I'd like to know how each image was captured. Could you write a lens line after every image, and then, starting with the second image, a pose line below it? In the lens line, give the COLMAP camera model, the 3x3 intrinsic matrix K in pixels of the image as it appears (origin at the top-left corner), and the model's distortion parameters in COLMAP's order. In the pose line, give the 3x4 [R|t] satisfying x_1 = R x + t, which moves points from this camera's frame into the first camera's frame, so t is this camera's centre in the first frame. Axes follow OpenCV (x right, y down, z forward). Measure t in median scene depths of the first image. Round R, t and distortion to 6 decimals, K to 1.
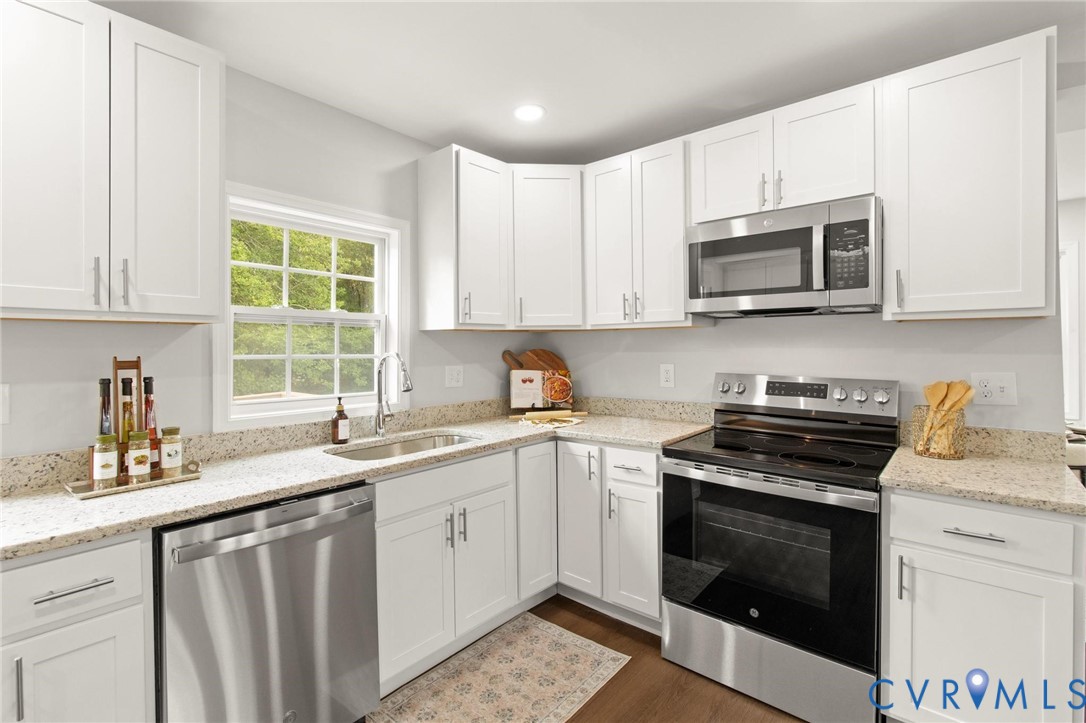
lens RADIAL K [[504.4, 0, 536.7], [0, 504.4, 347.9], [0, 0, 1]] dist [0.001225, -0.000503]
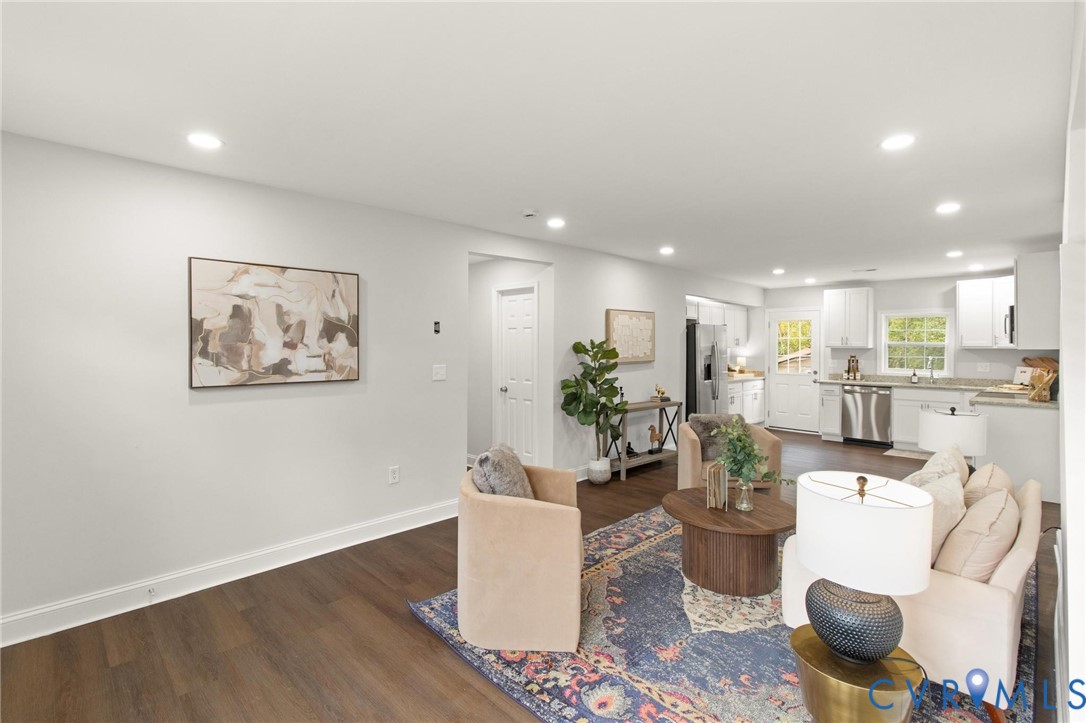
lens RADIAL K [[504.4, 0, 528.8], [0, 504.4, 345.3], [0, 0, 1]] dist [0.001225, -0.000503]
pose [[-0.094944, 0.007352, -0.995456, 3.100903], [-0.007146, 0.999942, 0.008067, -0.067135], [0.995457, 0.007880, -0.094885, -1.175629]]
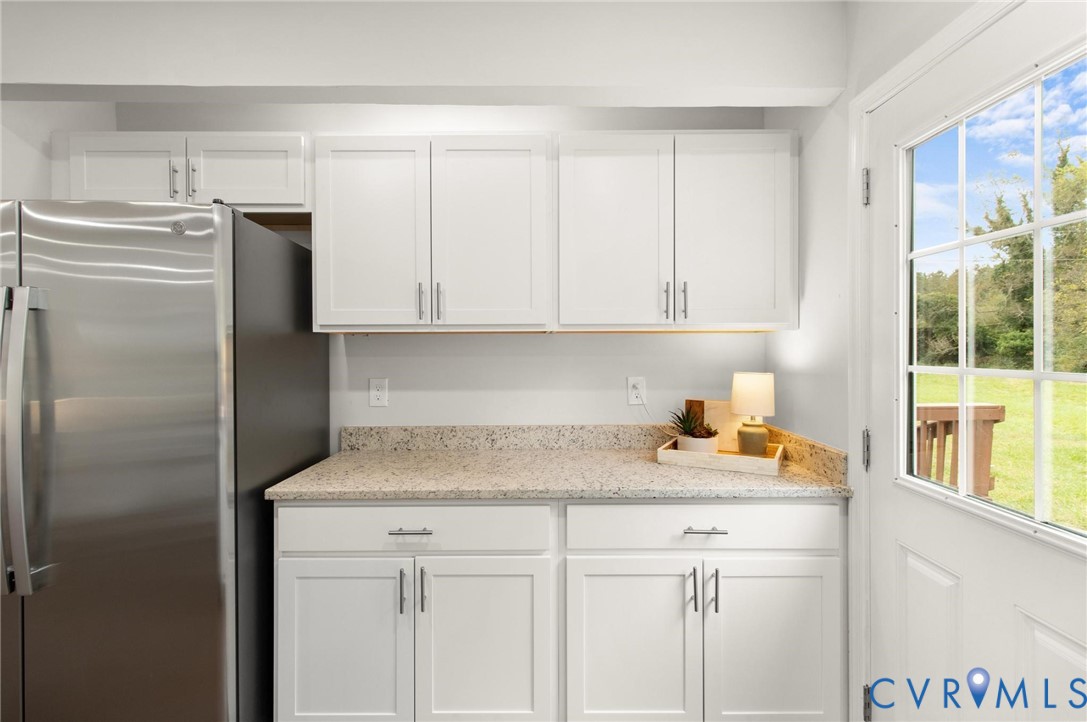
lens RADIAL K [[504.9, 0, 538.6], [0, 504.9, 355.0], [0, 0, 1]] dist [0.001225, -0.000503]
pose [[-0.757737, 0.016973, -0.652339, -0.257799], [0.003717, 0.999758, 0.021694, -0.002094], [0.652549, 0.014014, -0.757617, 0.555230]]
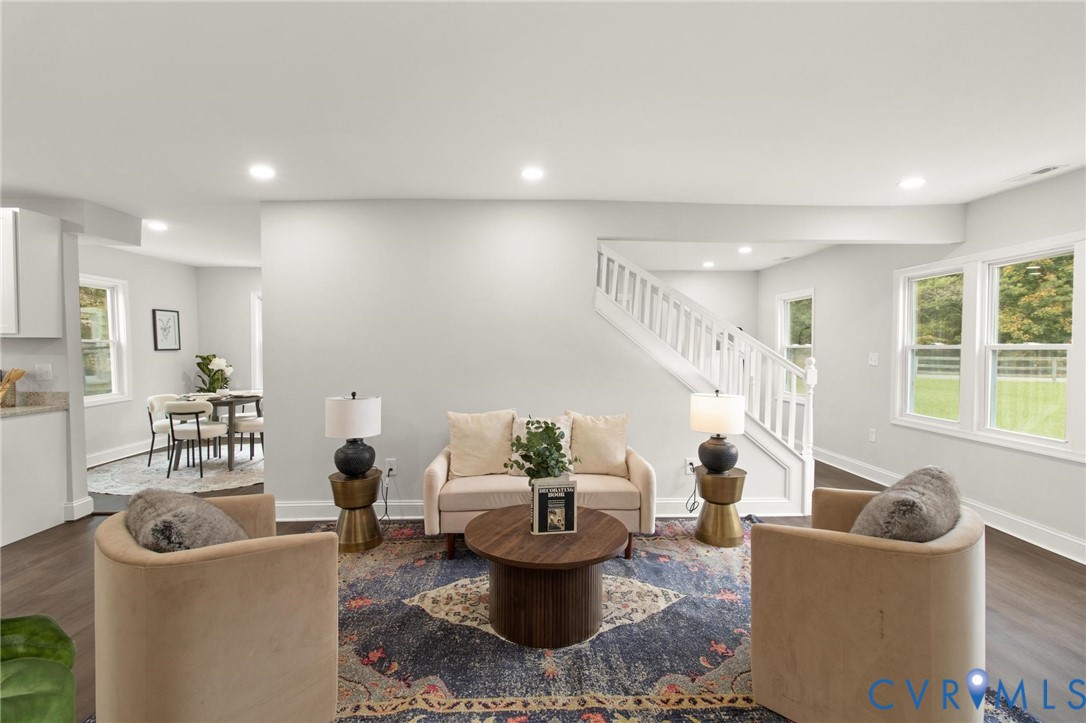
lens RADIAL K [[504.4, 0, 537.7], [0, 504.4, 348.3], [0, 0, 1]] dist [0.001225, -0.000503]
pose [[0.739127, 0.002803, 0.673560, 0.864591], [0.000125, 0.999991, -0.004299, -0.004867], [-0.673566, 0.003262, 0.739120, -1.568428]]
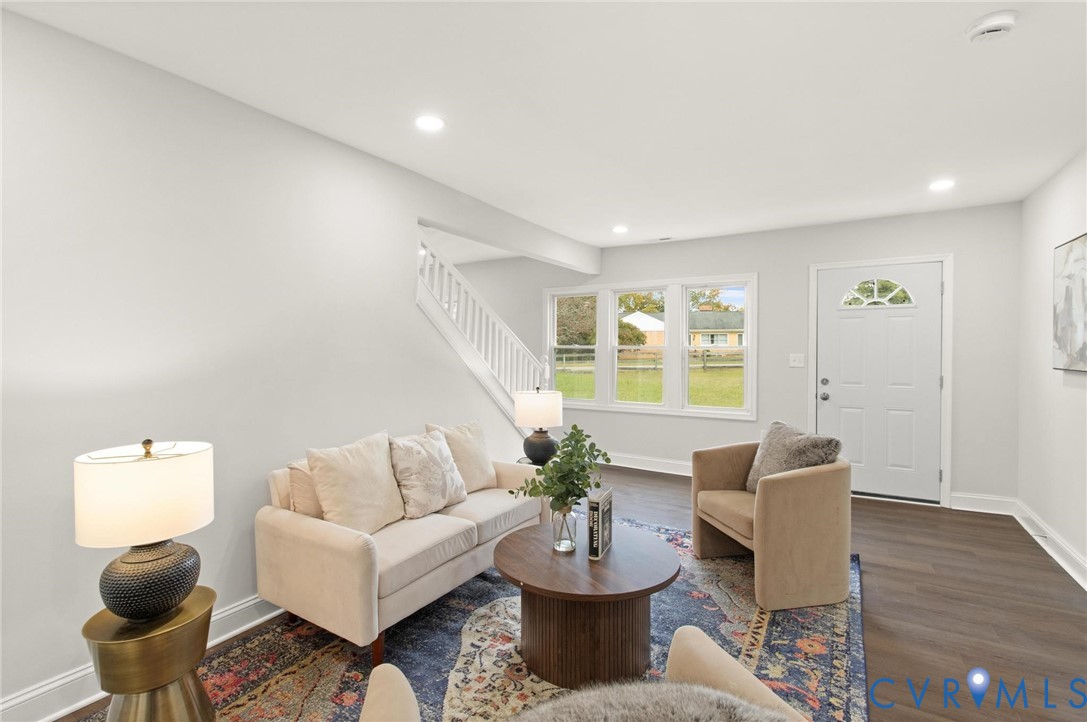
lens RADIAL K [[504.9, 0, 537.9], [0, 504.9, 353.6], [0, 0, 1]] dist [0.001225, -0.000503]
pose [[-0.159121, -0.005166, 0.987246, 0.674513], [0.008954, 0.999938, 0.006675, -0.003157], [-0.987219, 0.009902, -0.159065, -0.501787]]
